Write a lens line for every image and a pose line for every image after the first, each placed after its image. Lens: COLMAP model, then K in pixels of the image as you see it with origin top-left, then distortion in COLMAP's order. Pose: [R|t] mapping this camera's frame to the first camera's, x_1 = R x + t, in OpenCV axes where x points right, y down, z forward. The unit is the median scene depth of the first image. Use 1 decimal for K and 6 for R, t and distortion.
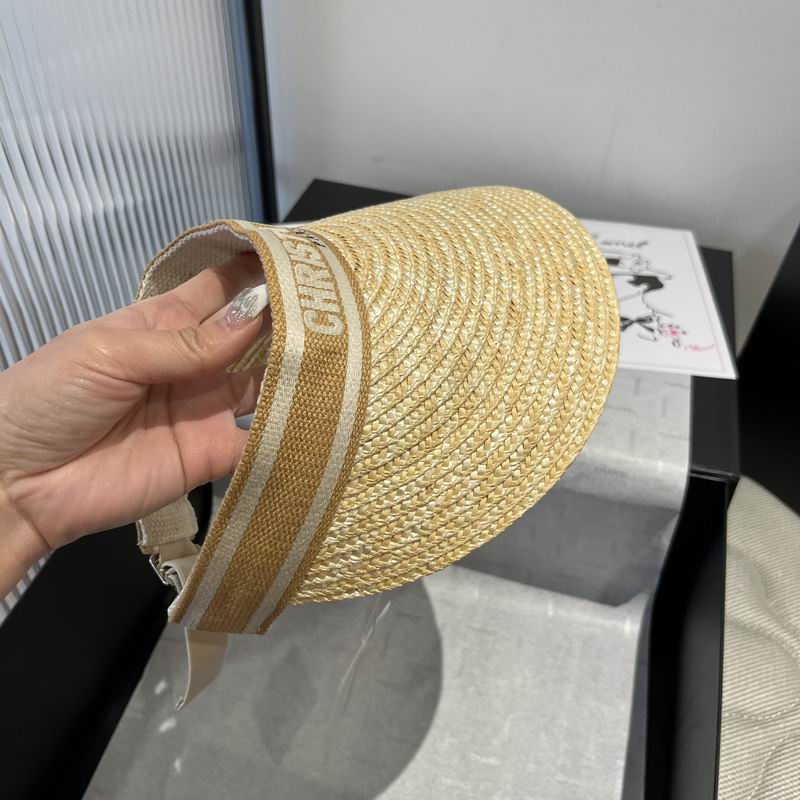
lens RADIAL K [[837.6, 0, 399.9], [0, 837.6, 397.1], [0, 0, 1]] dist [0.007765, -0.015146]
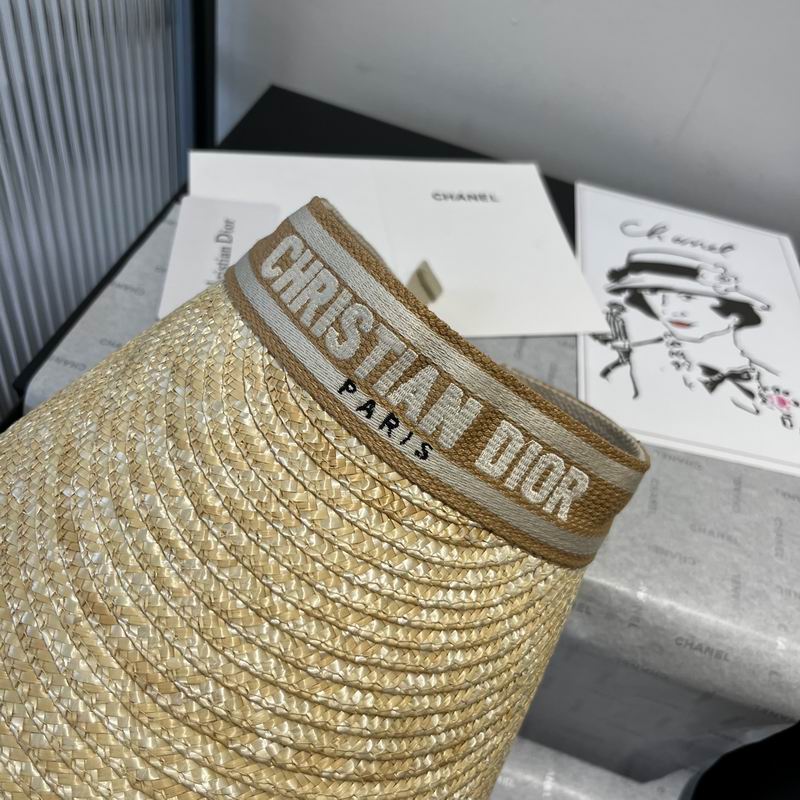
lens RADIAL K [[833.8, 0, 395.1], [0, 833.8, 412.2], [0, 0, 1]] dist [-0.001820, 0.015721]
pose [[0.990320, 0.107444, 0.087878, -0.044550], [-0.117516, 0.985931, 0.118869, -0.118339], [-0.073870, -0.128046, 0.989013, 0.372064]]
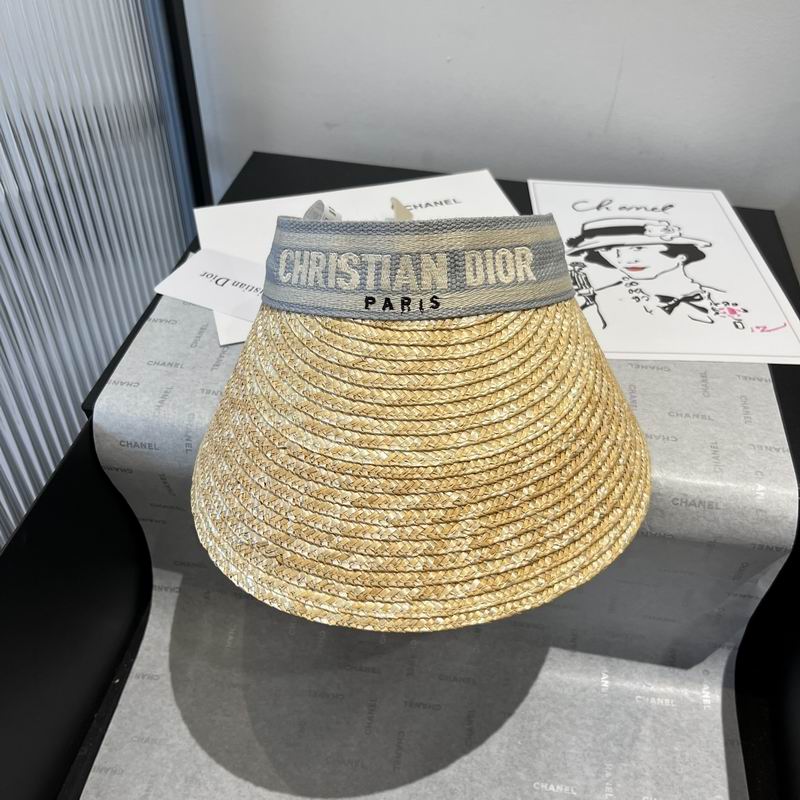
lens RADIAL K [[840.5, 0, 403.4], [0, 840.5, 403.2], [0, 0, 1]] dist [-0.007594, 0.003723]
pose [[0.995184, -0.070943, 0.067638, -0.041297], [0.070790, 0.997480, 0.004668, -0.017754], [-0.067798, 0.000142, 0.997699, 0.249149]]
